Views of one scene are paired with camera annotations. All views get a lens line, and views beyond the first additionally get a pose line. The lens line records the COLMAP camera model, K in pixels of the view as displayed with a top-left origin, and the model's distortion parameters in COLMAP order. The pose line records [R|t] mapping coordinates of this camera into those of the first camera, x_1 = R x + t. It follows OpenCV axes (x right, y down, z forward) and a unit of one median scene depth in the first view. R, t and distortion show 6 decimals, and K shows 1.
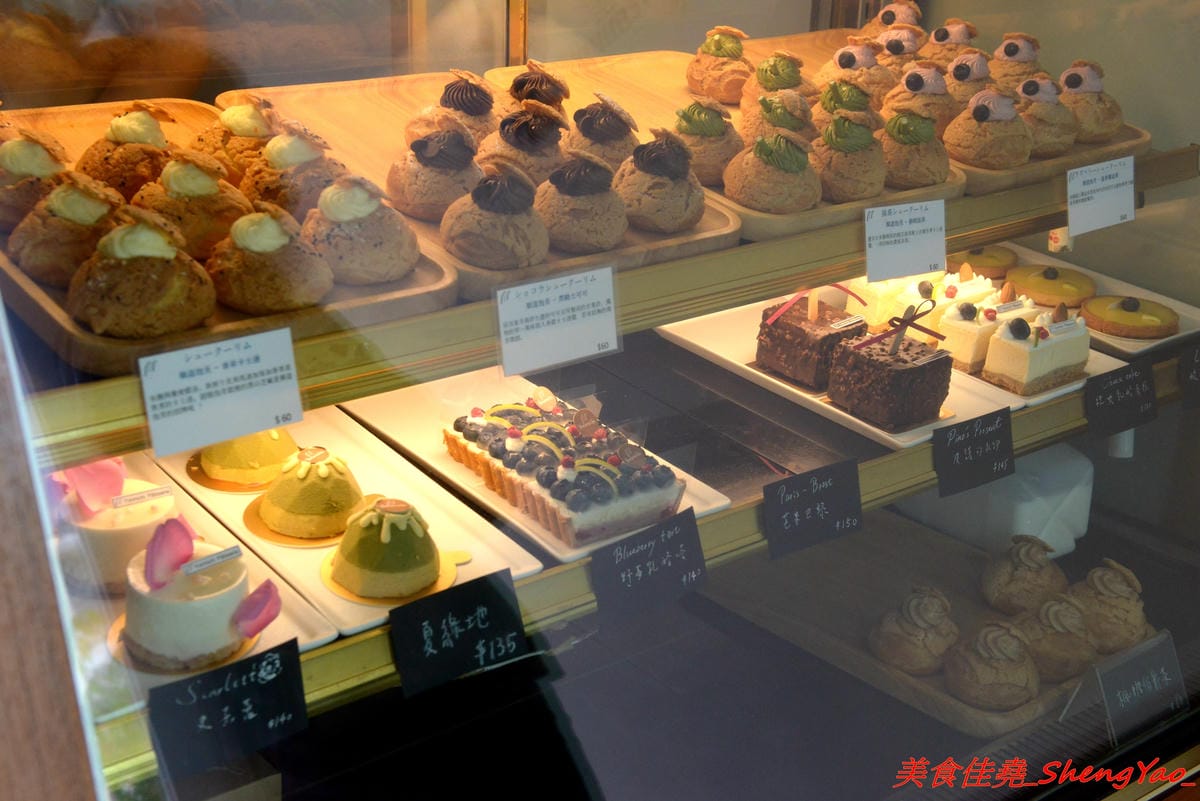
lens RADIAL K [[1642.2, 0, 601.2], [0, 1642.2, 402.1], [0, 0, 1]] dist [0.173838, 0.000000]
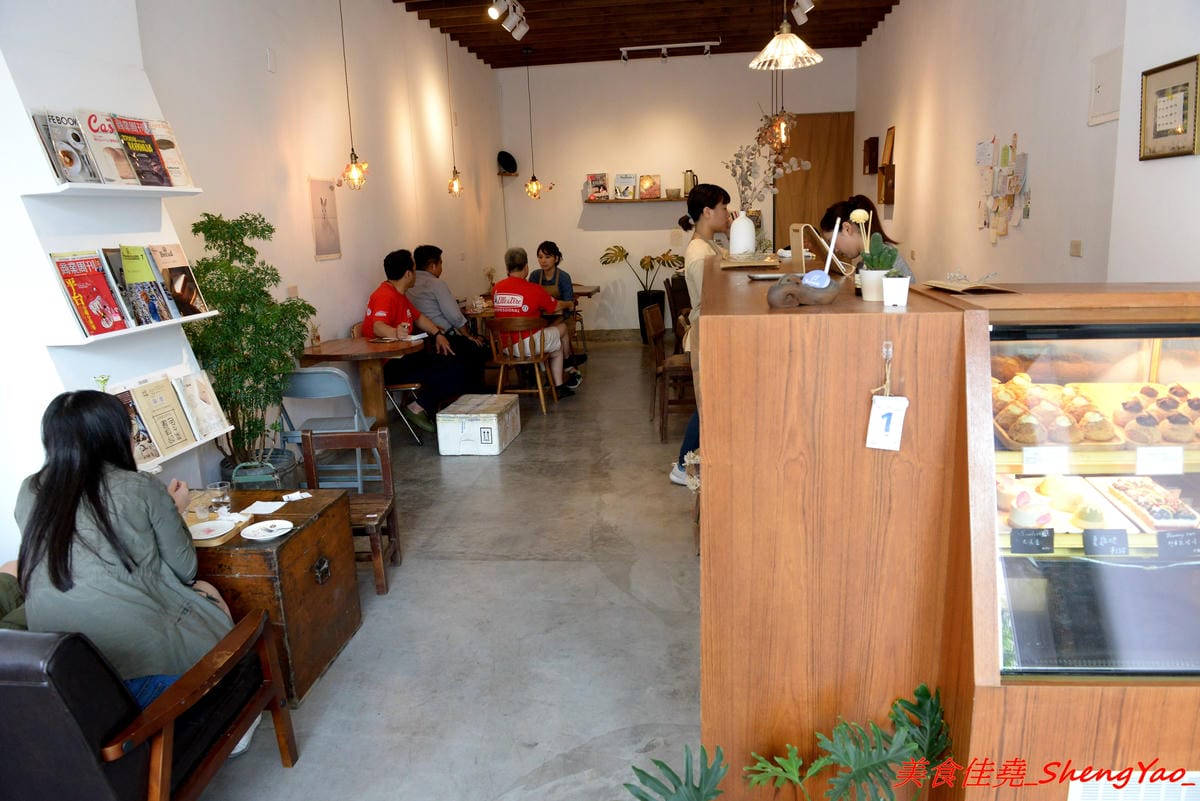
lens RADIAL K [[842.6, 0, 599.7], [0, 842.6, 405.0], [0, 0, 1]] dist [-0.041183, -0.002462]
pose [[0.709509, 0.107969, -0.696376, 0.317649], [-0.204313, 0.977265, -0.056647, 0.163617], [0.674428, 0.182470, 0.715438, -0.942800]]
